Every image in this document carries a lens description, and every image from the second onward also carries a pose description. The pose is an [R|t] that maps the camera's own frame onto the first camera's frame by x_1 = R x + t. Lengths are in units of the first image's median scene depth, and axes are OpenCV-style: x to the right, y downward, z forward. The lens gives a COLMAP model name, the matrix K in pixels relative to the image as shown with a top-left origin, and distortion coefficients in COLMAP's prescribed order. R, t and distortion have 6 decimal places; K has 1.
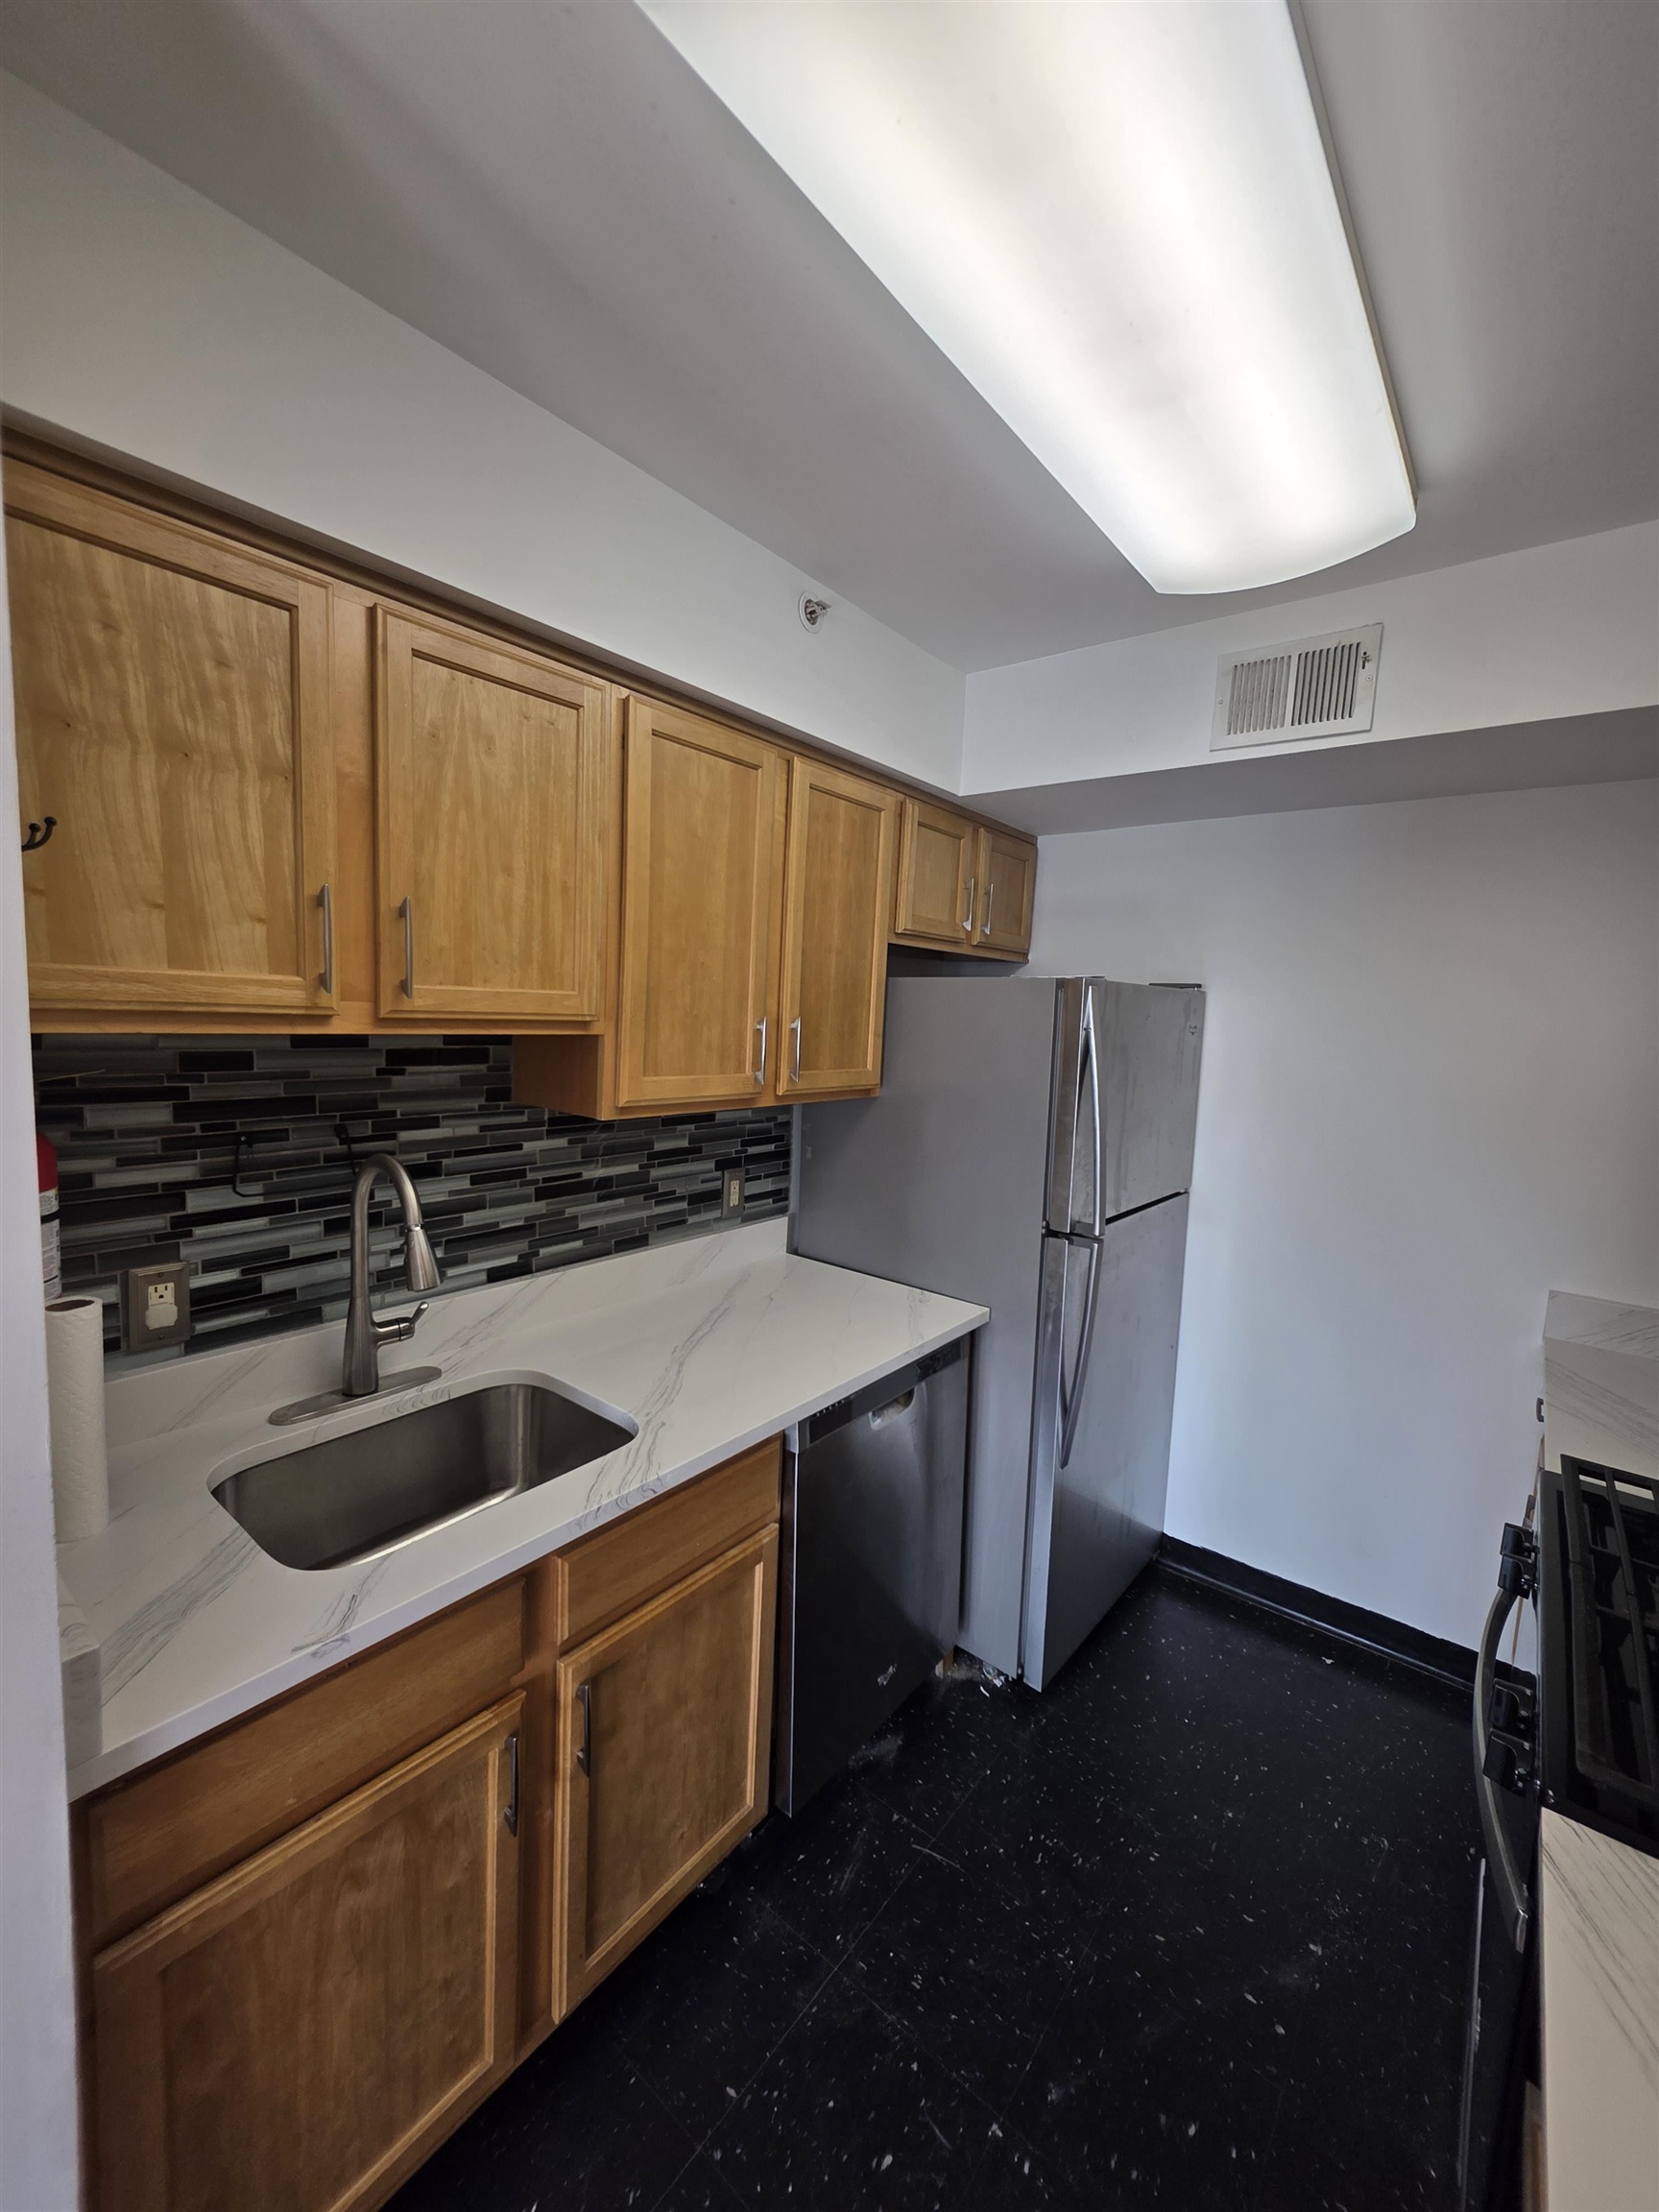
lens RADIAL K [[892.9, 0, 816.4], [0, 892.9, 1100.0], [0, 0, 1]] dist [-0.001363, -0.000494]
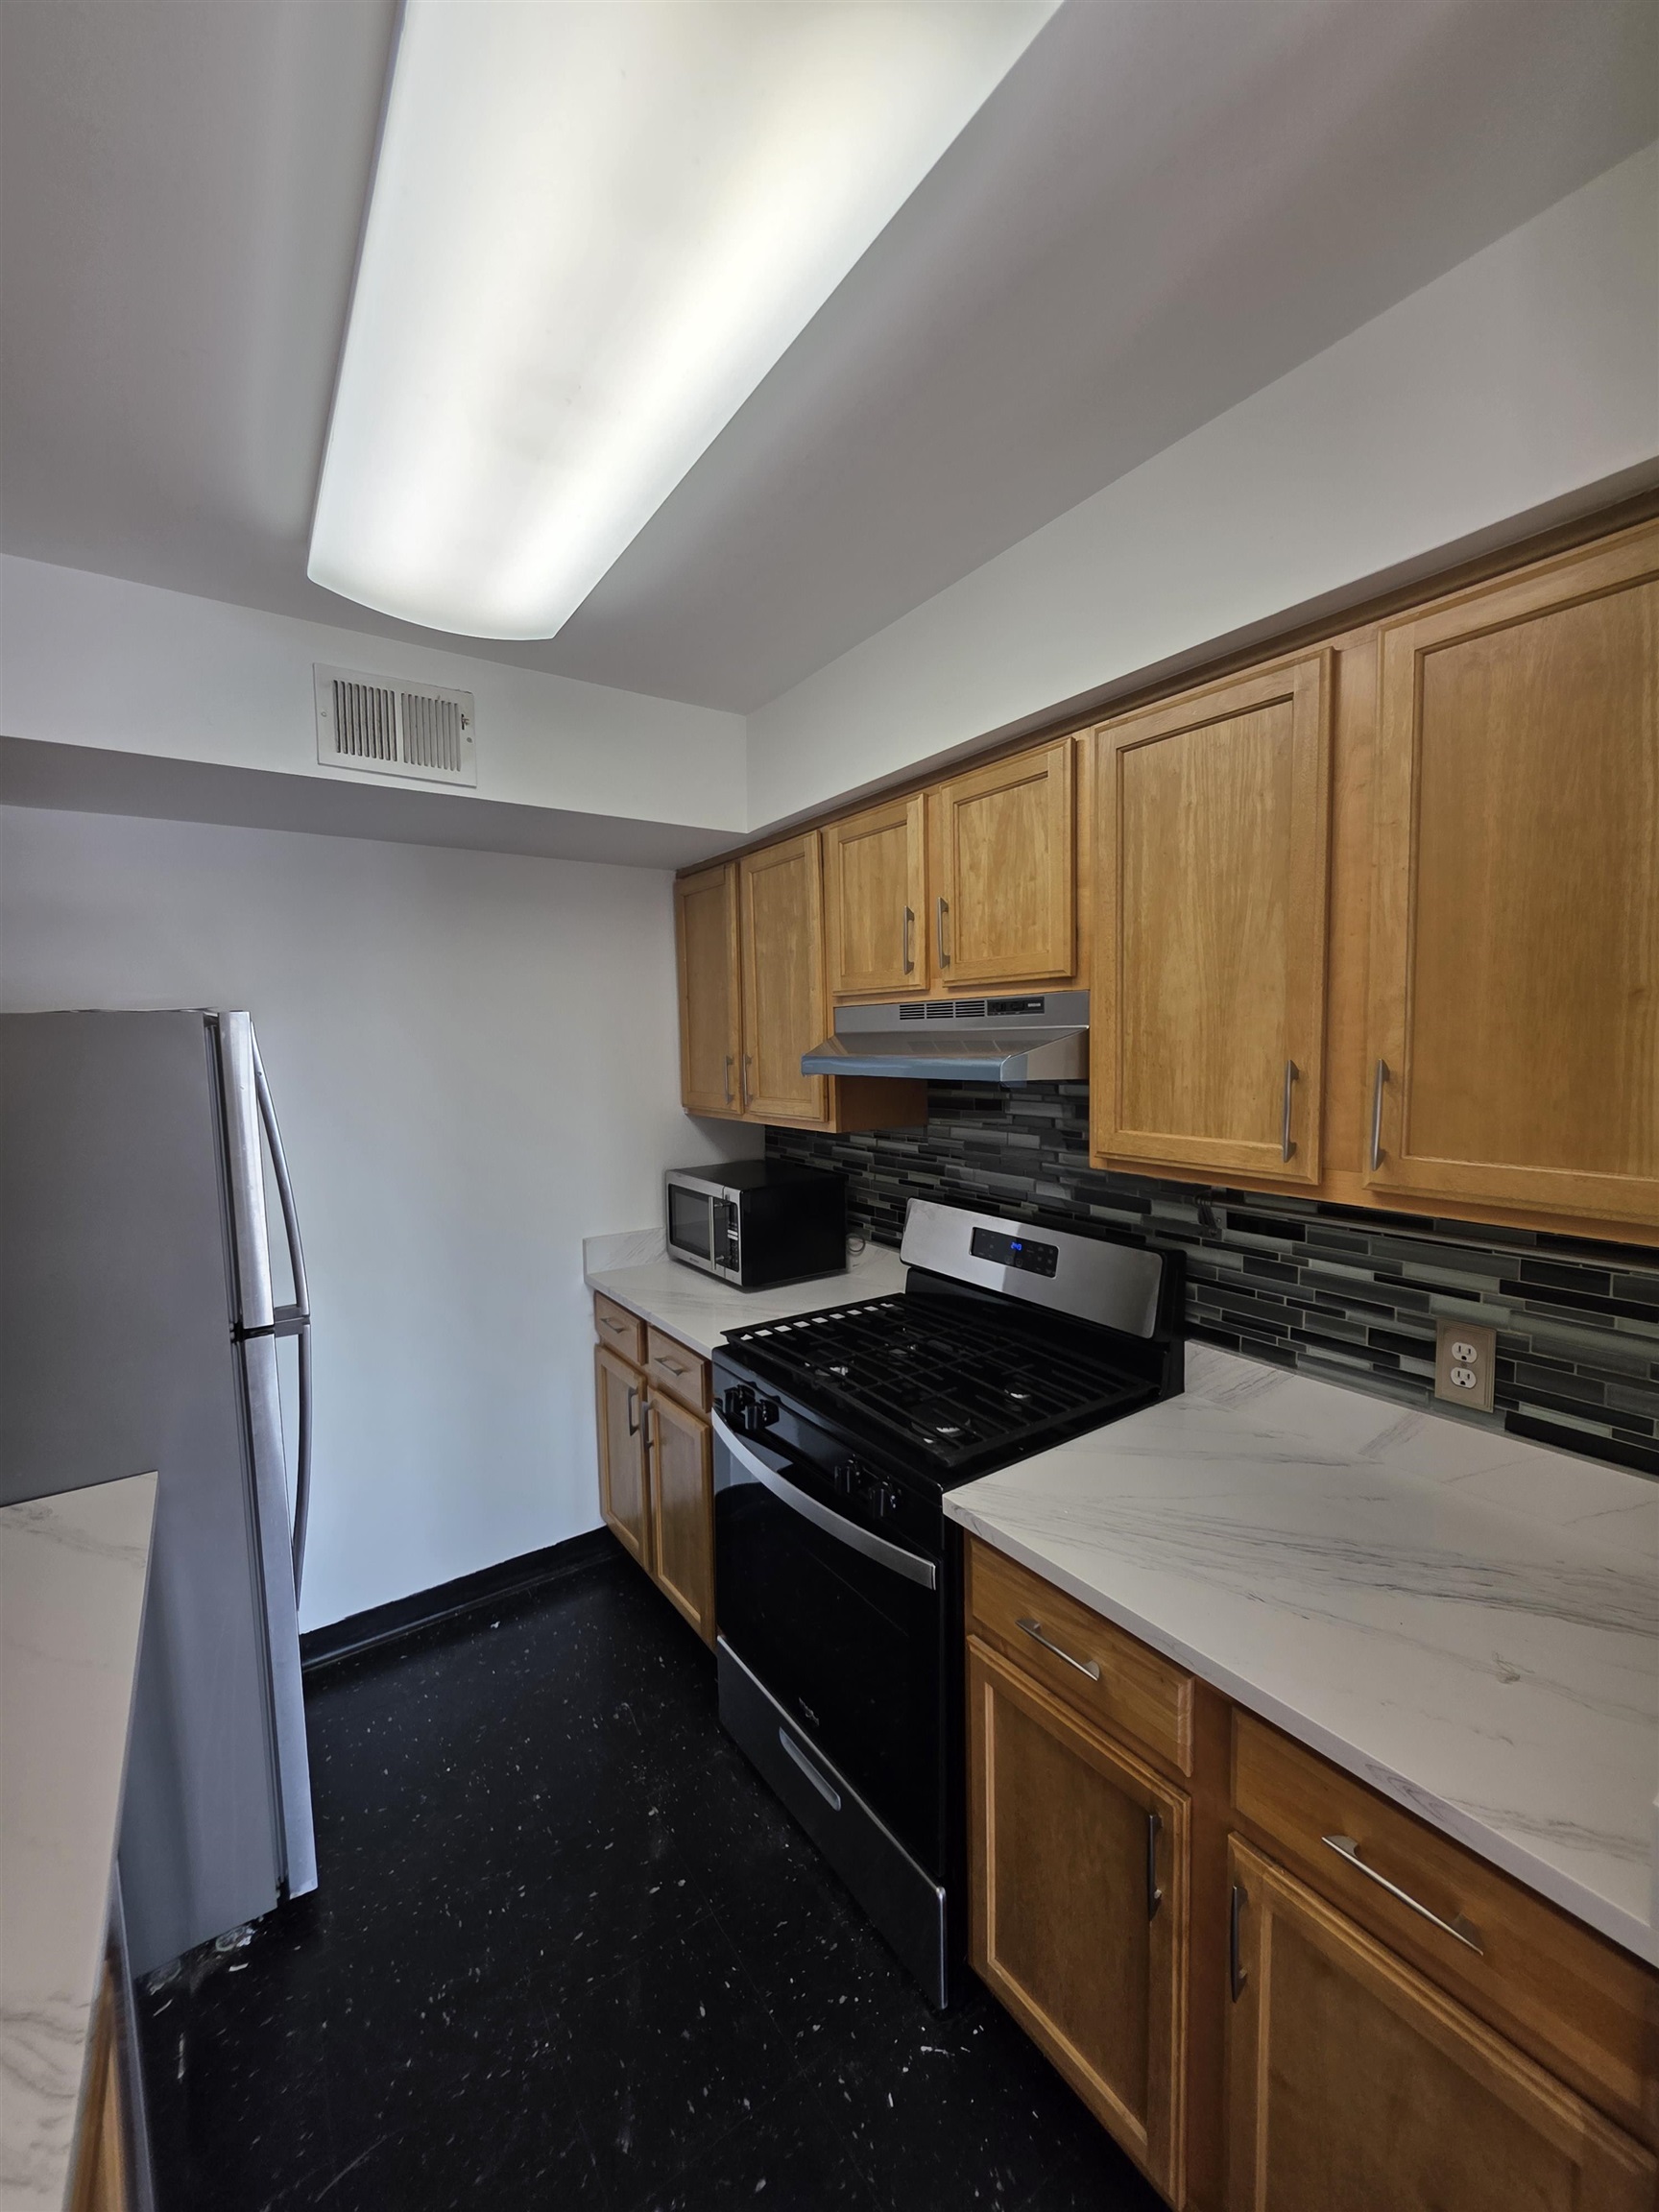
lens RADIAL K [[892.9, 0, 816.5], [0, 892.9, 1102.6], [0, 0, 1]] dist [-0.001363, -0.000494]
pose [[0.274910, -0.117859, 0.954219, -0.366383], [0.134822, 0.987378, 0.083113, -0.056492], [-0.951970, 0.105801, 0.287330, 0.300776]]
